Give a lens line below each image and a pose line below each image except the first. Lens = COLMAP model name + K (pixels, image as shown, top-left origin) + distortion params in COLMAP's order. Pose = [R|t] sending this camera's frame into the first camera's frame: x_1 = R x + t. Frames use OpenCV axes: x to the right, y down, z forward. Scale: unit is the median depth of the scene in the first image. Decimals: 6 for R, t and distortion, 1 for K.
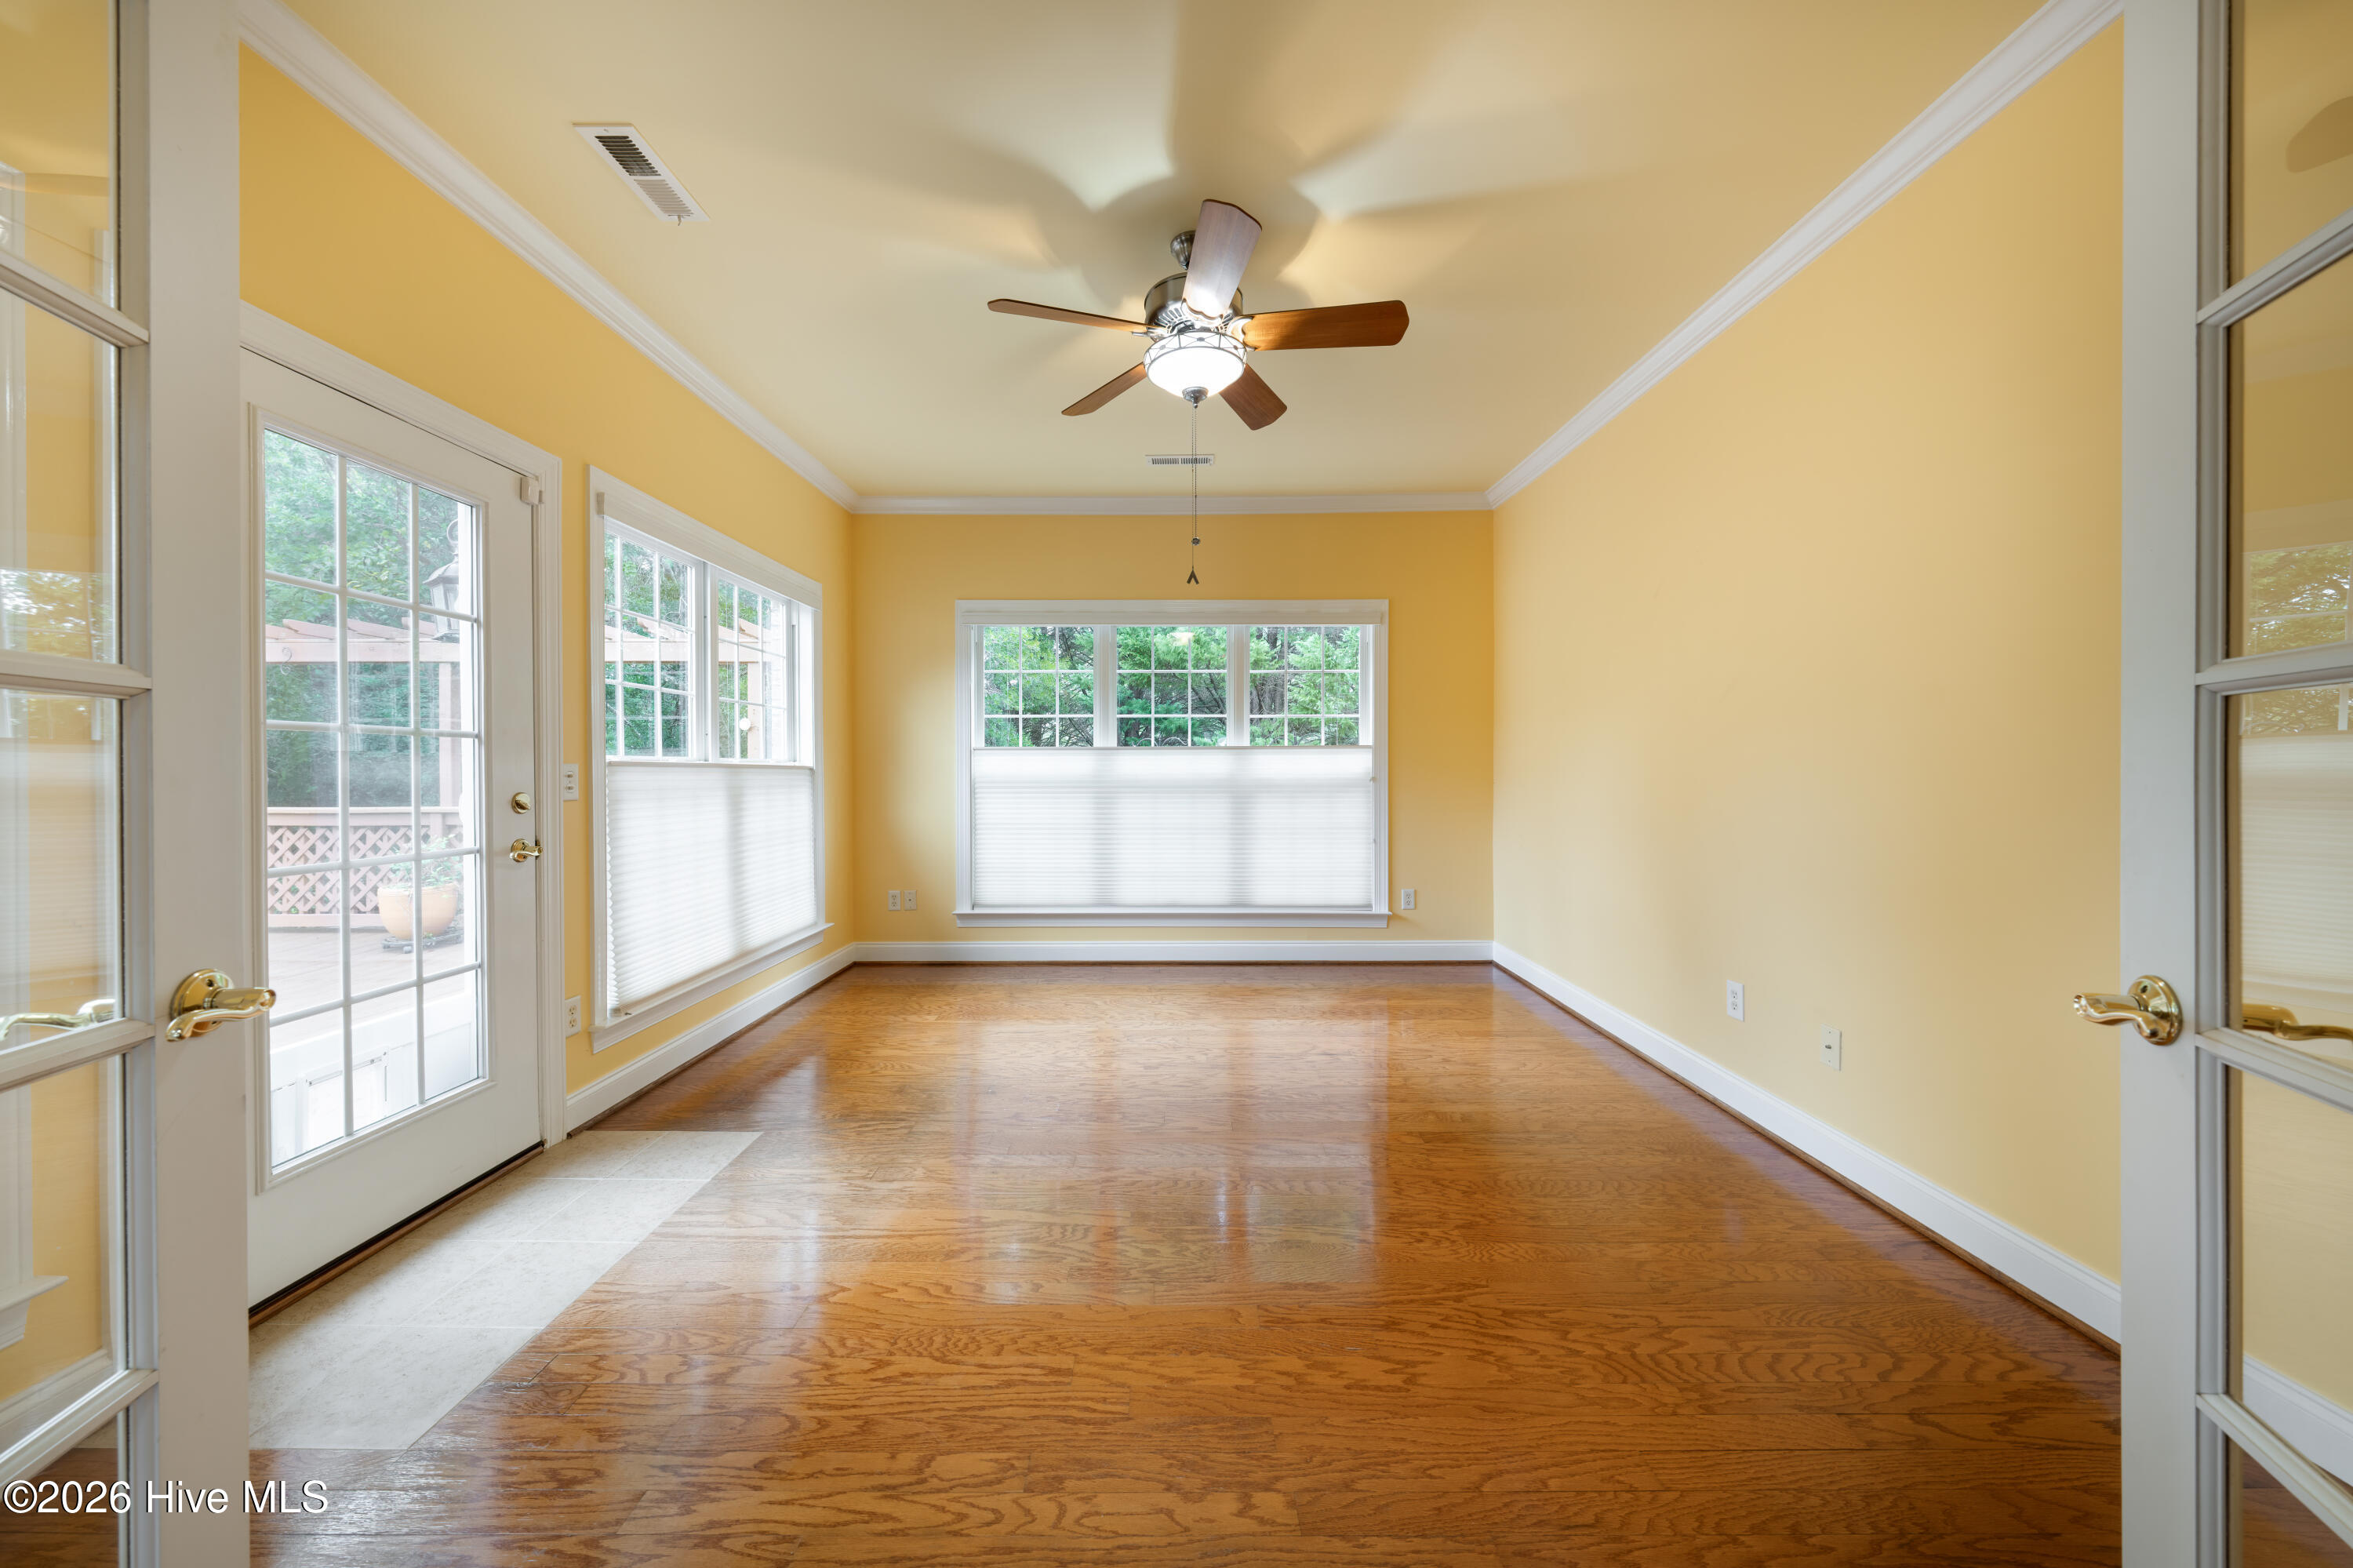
lens RADIAL K [[808.9, 0, 1183.9], [0, 808.9, 784.2], [0, 0, 1]] dist [-0.000819, -0.000070]
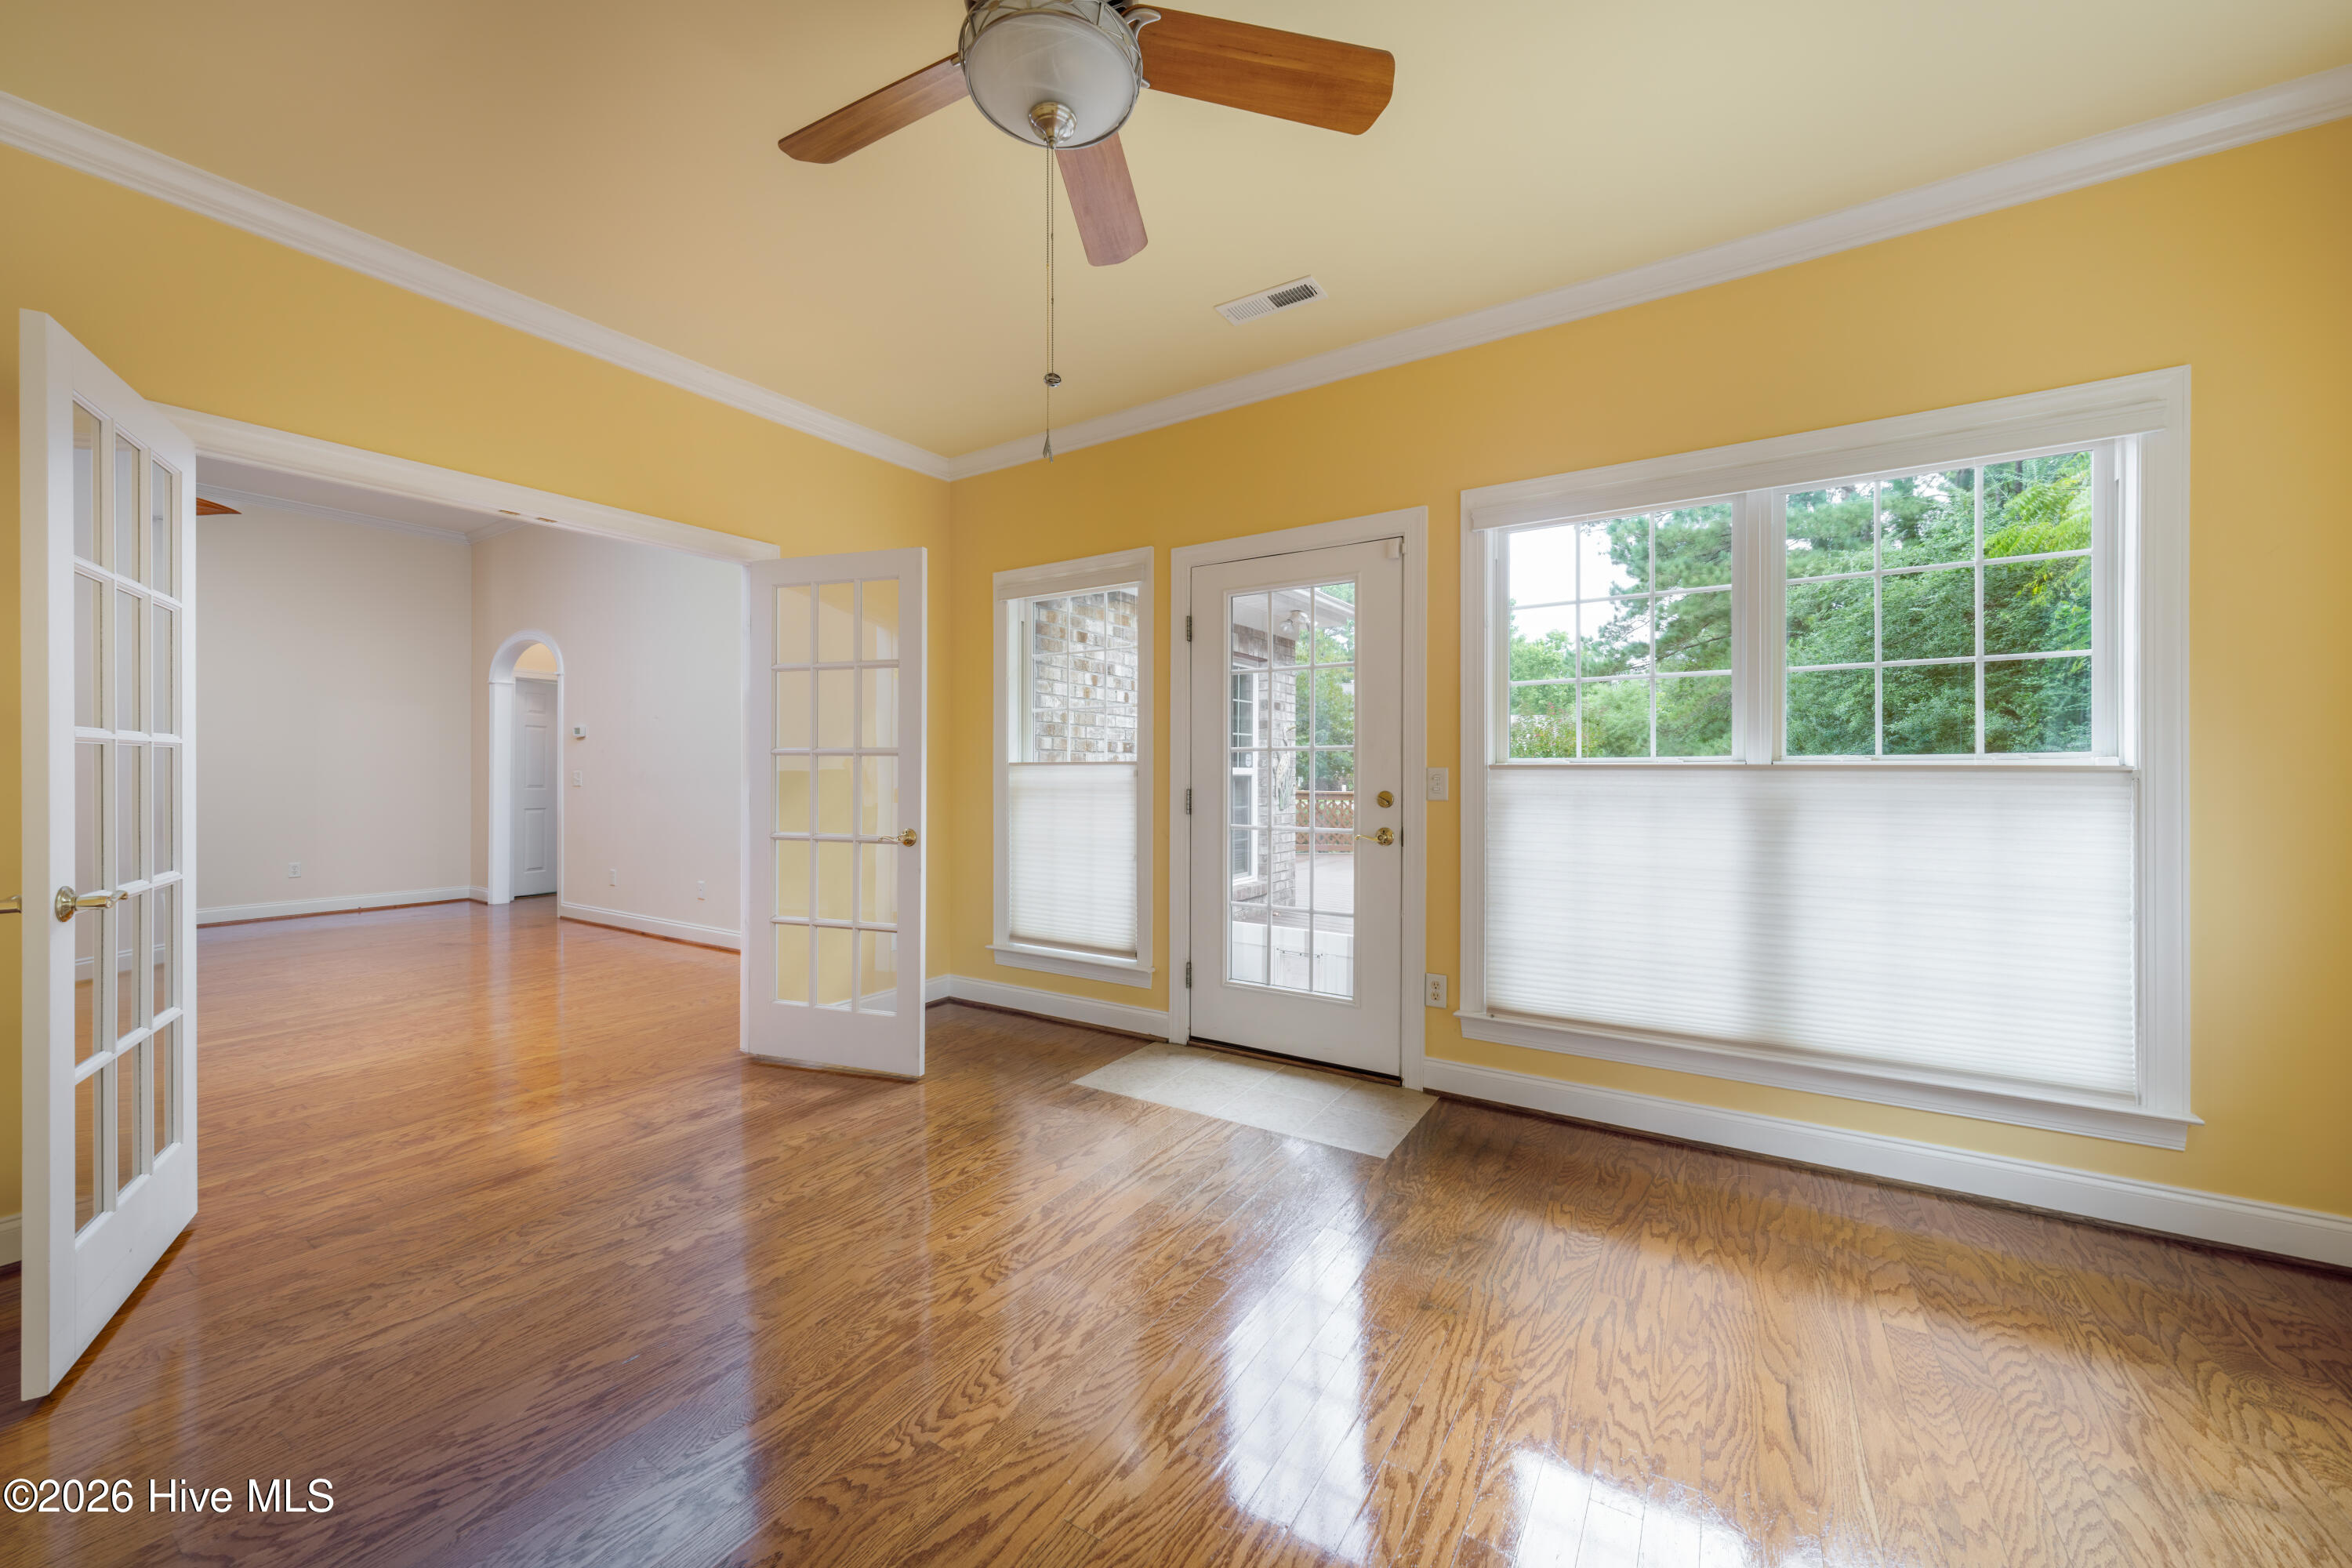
lens RADIAL K [[885.6, 0, 1176.0], [0, 885.6, 784.0], [0, 0, 1]] dist [0.000674, 0.000341]
pose [[-0.551641, 0.014190, -0.833961, 0.580552], [-0.011682, 0.999626, 0.024736, -0.034740], [0.834000, 0.023387, -0.551269, 1.683985]]
